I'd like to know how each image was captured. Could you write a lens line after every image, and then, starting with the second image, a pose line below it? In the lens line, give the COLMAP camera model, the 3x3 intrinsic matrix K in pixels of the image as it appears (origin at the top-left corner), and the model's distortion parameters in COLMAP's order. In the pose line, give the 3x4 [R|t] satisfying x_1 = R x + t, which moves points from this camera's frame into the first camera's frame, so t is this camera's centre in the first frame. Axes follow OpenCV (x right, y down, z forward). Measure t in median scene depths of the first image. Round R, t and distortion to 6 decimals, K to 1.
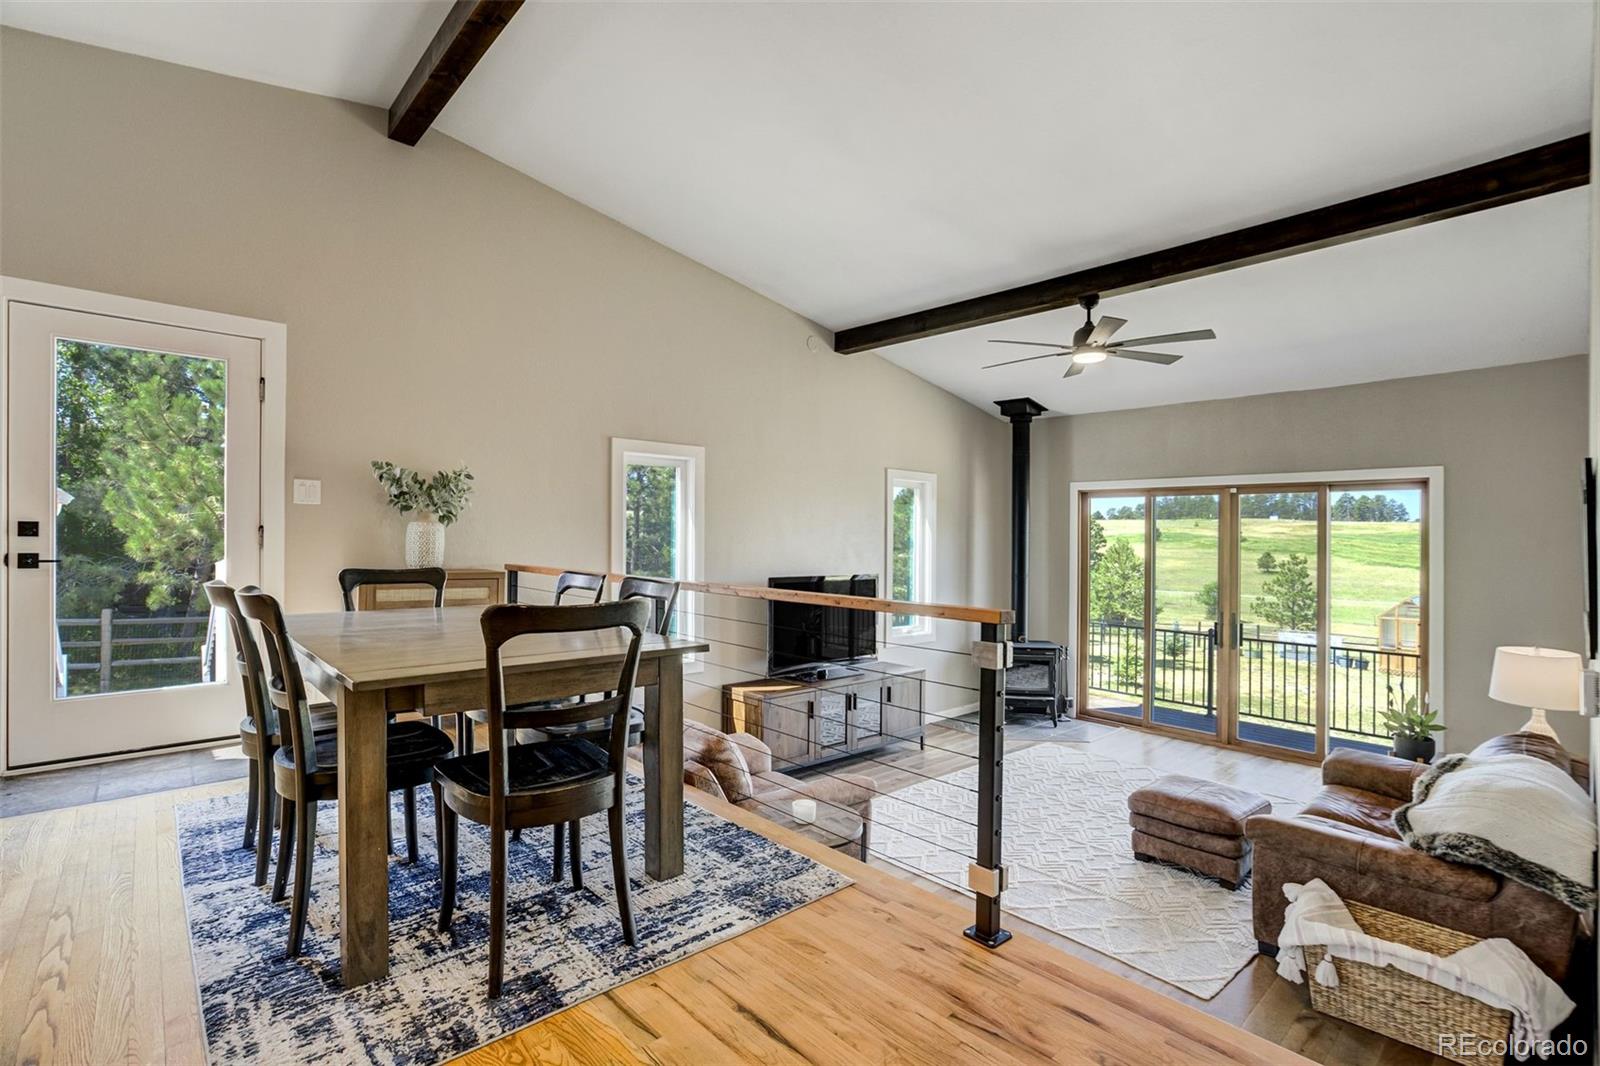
lens RADIAL K [[746.1, 0, 804.8], [0, 746.1, 520.1], [0, 0, 1]] dist [-0.039430, 0.013002]
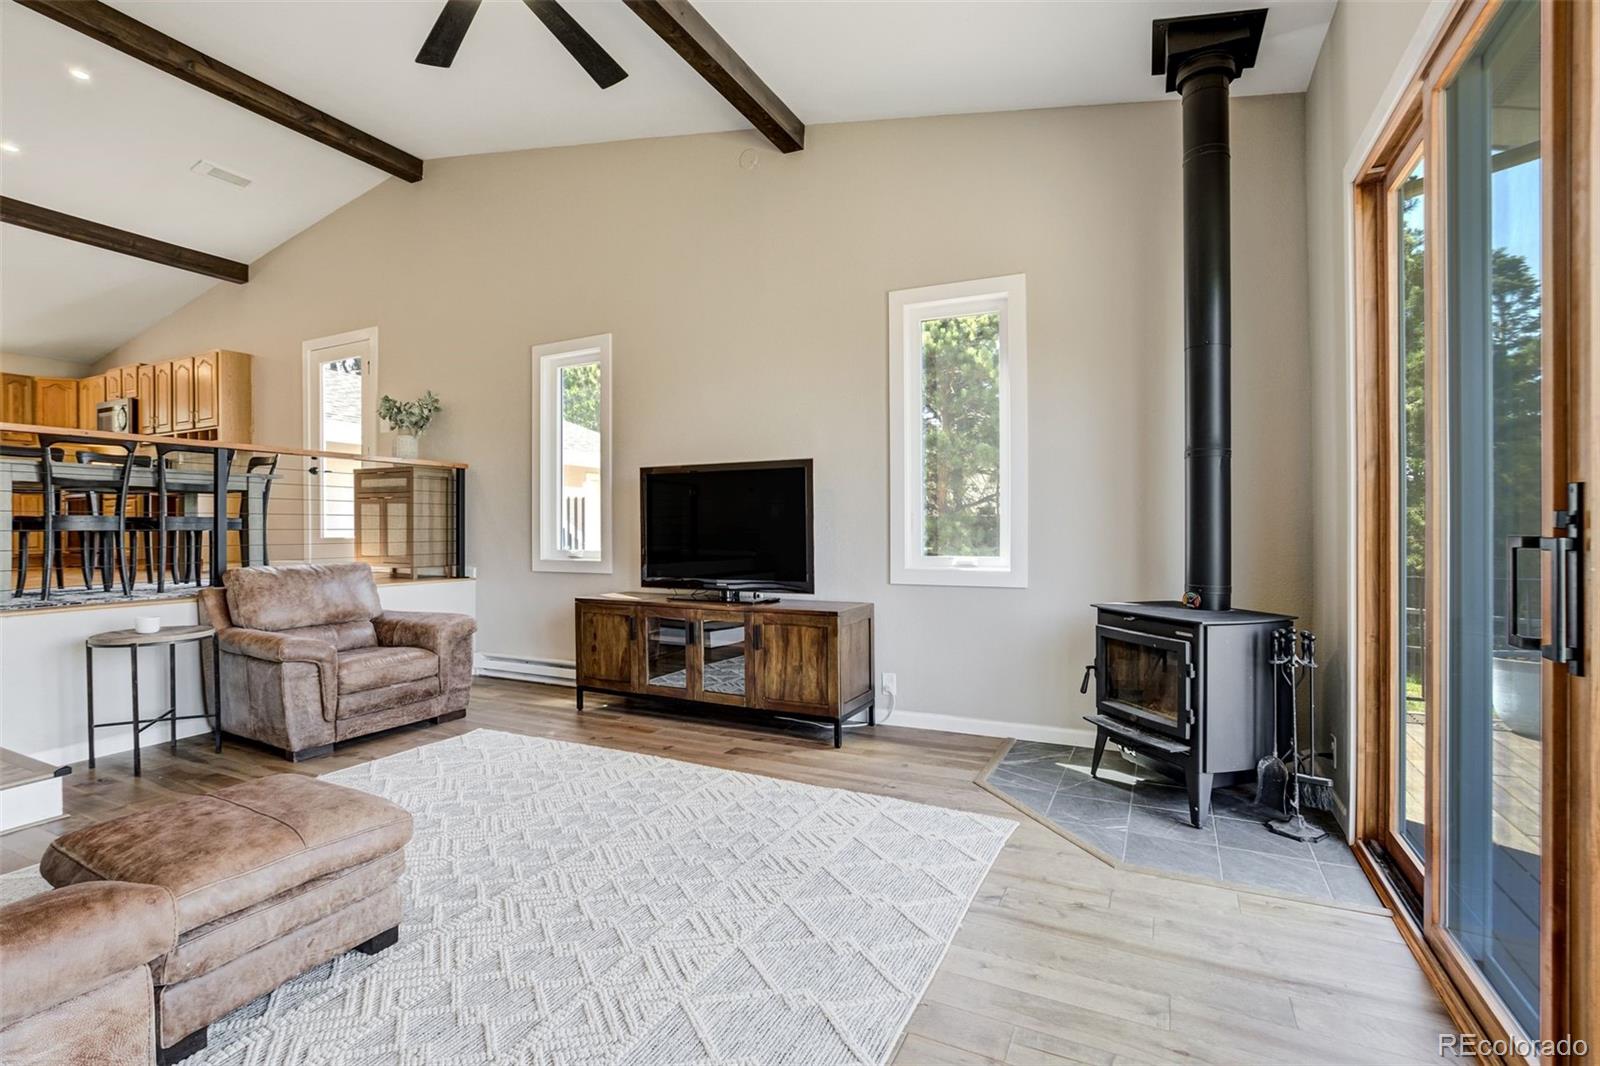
lens RADIAL K [[746.1, 0, 810.0], [0, 746.1, 526.0], [0, 0, 1]] dist [-0.039430, 0.013002]
pose [[0.370100, -0.008711, -0.928951, 0.749538], [0.026852, 0.999639, 0.001324, 0.139349], [0.928604, -0.025434, 0.370200, 0.814132]]
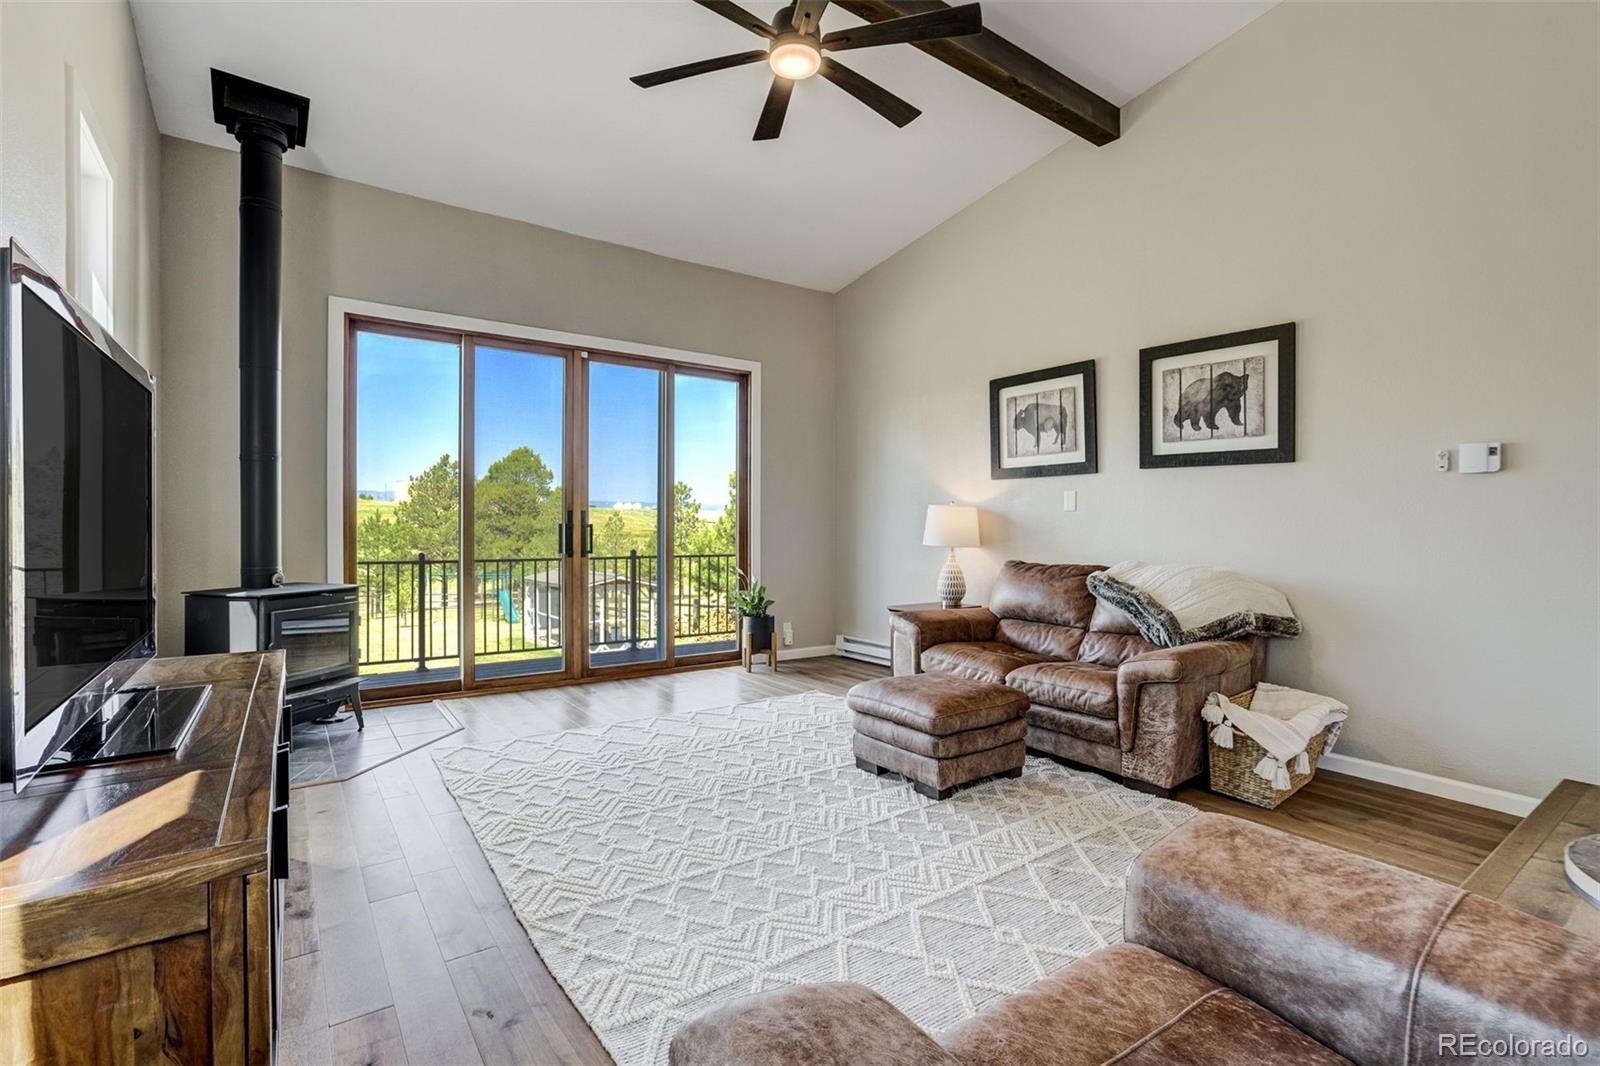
lens RADIAL K [[746.1, 0, 806.1], [0, 746.1, 526.1], [0, 0, 1]] dist [-0.039430, 0.013002]
pose [[0.106627, -0.022124, 0.994053, -0.198884], [-0.026772, 0.999326, 0.025113, 0.126566], [-0.993939, -0.029290, 0.105963, 0.740830]]
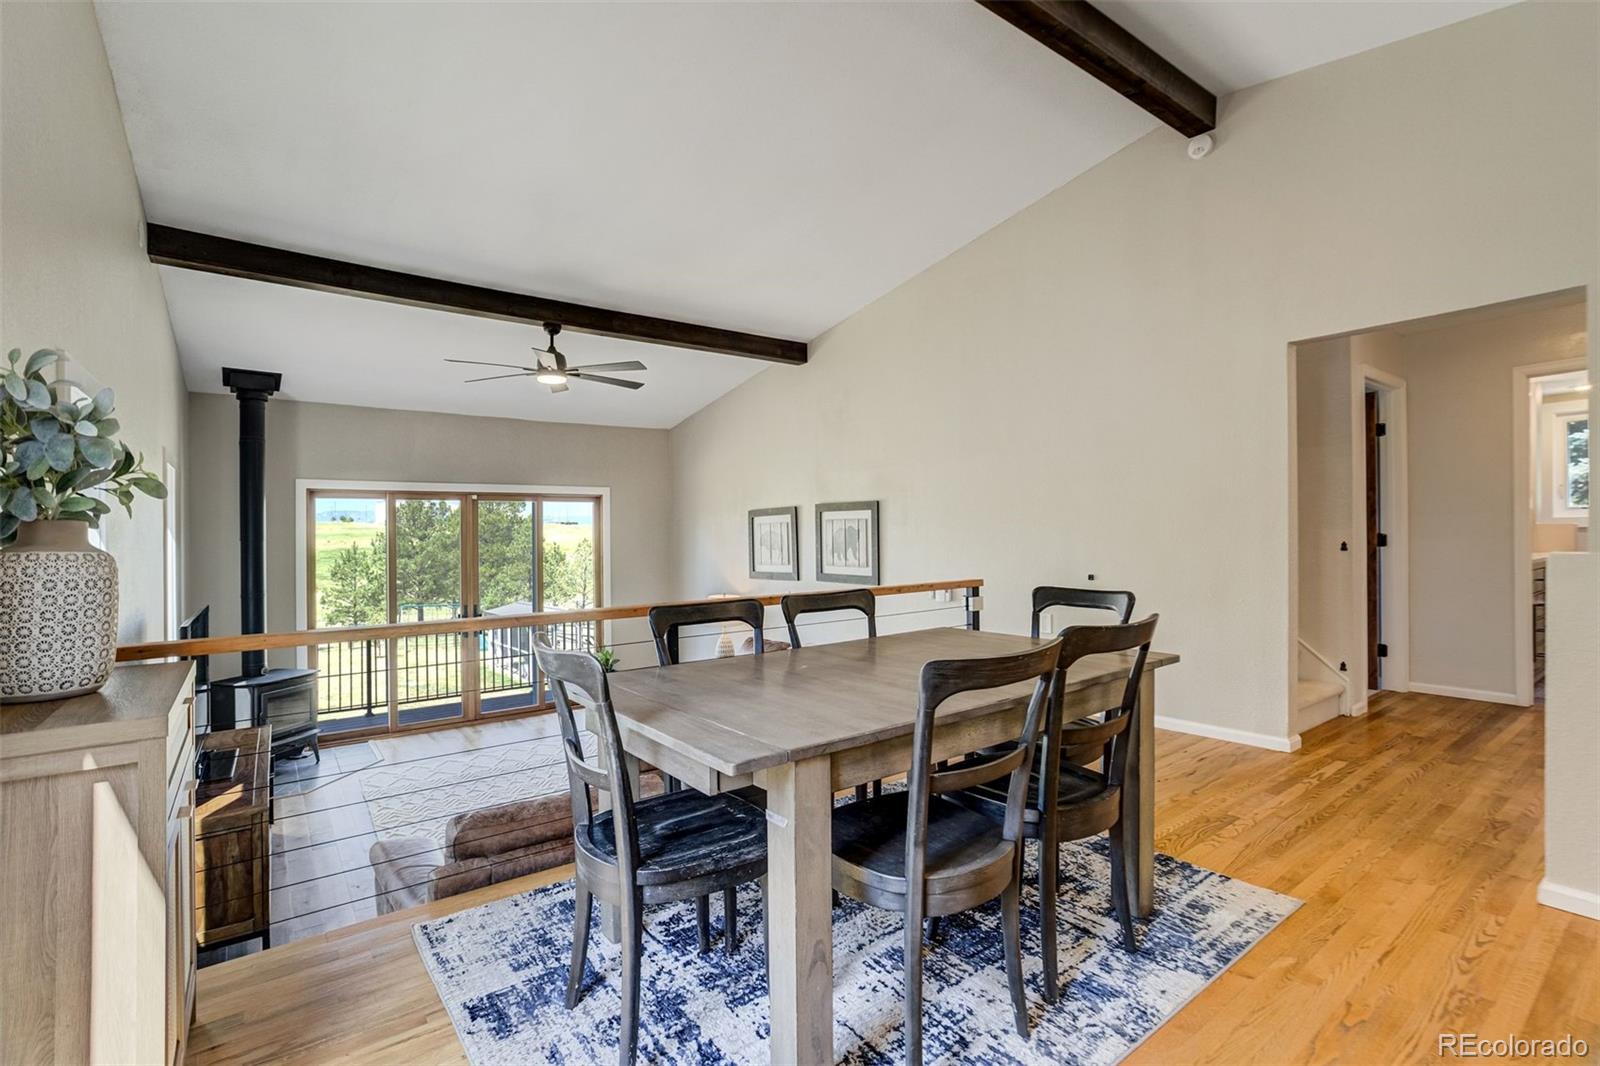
lens RADIAL K [[746.1, 0, 804.3], [0, 746.1, 511.4], [0, 0, 1]] dist [-0.039430, 0.013002]
pose [[0.088599, 0.008867, 0.996028, -0.561416], [-0.001042, 0.999961, -0.008809, -0.009133], [-0.996067, -0.000257, 0.088604, 0.428562]]
